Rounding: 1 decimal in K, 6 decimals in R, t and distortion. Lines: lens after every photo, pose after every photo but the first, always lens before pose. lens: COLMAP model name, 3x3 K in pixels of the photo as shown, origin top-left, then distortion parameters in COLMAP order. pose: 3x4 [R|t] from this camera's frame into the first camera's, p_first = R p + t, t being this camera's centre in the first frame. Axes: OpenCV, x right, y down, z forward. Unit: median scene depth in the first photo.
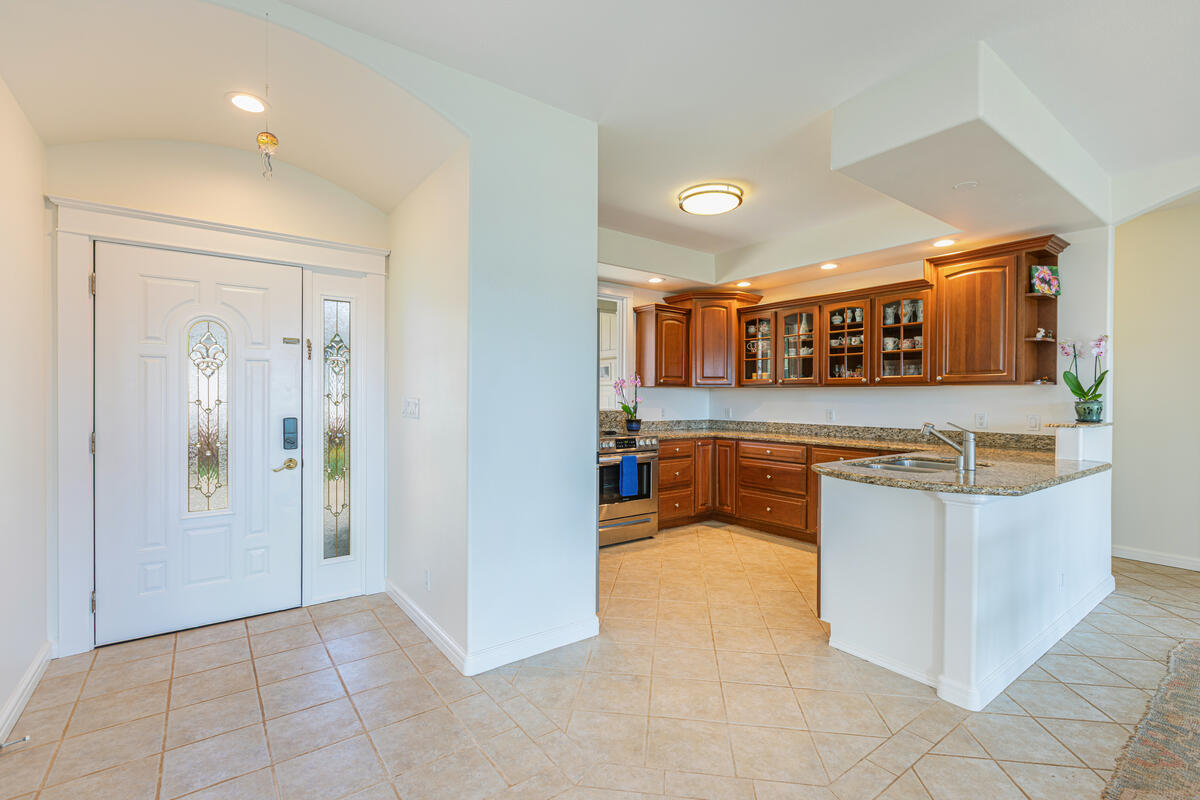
lens RADIAL K [[541.8, 0, 596.3], [0, 541.8, 400.4], [0, 0, 1]] dist [0.001239, 0.000284]
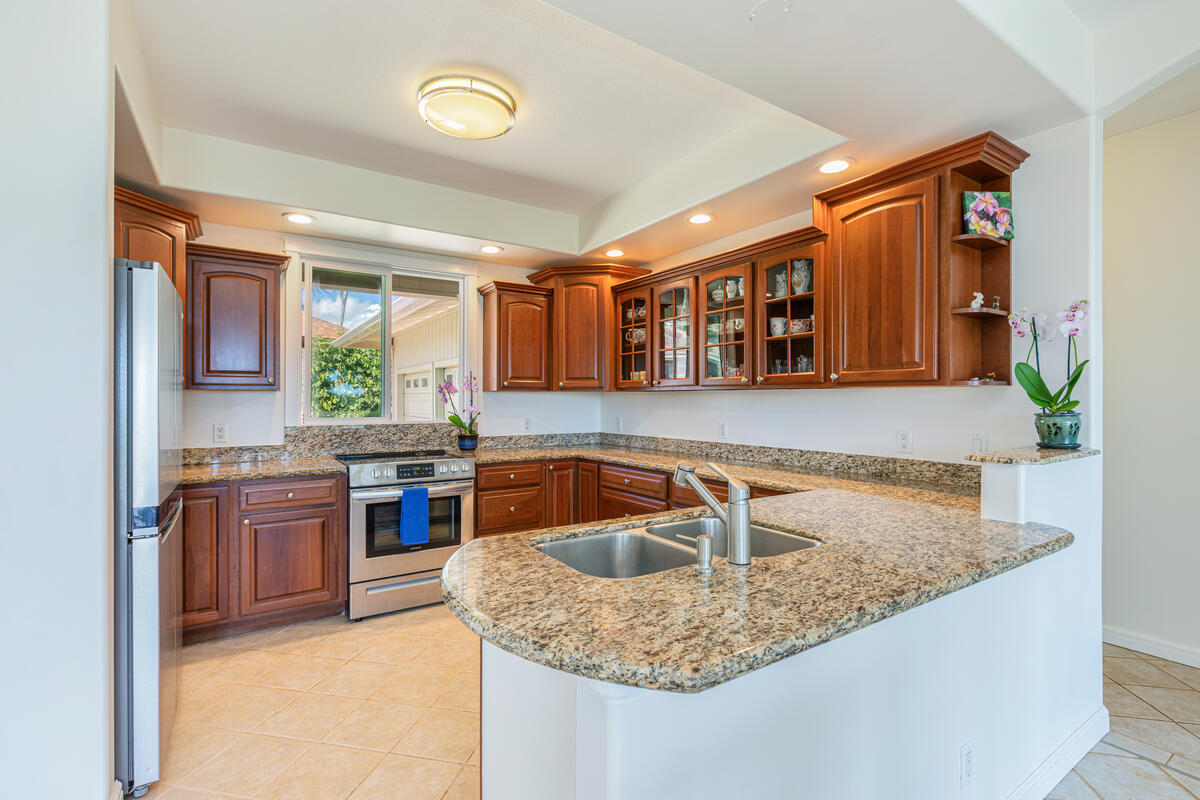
lens RADIAL K [[541.8, 0, 603.3], [0, 541.8, 400.1], [0, 0, 1]] dist [0.001239, 0.000284]
pose [[0.998249, -0.006061, -0.058844, 0.391691], [0.005777, 0.999971, -0.004994, -0.010770], [0.058872, 0.004645, 0.998255, 0.332757]]
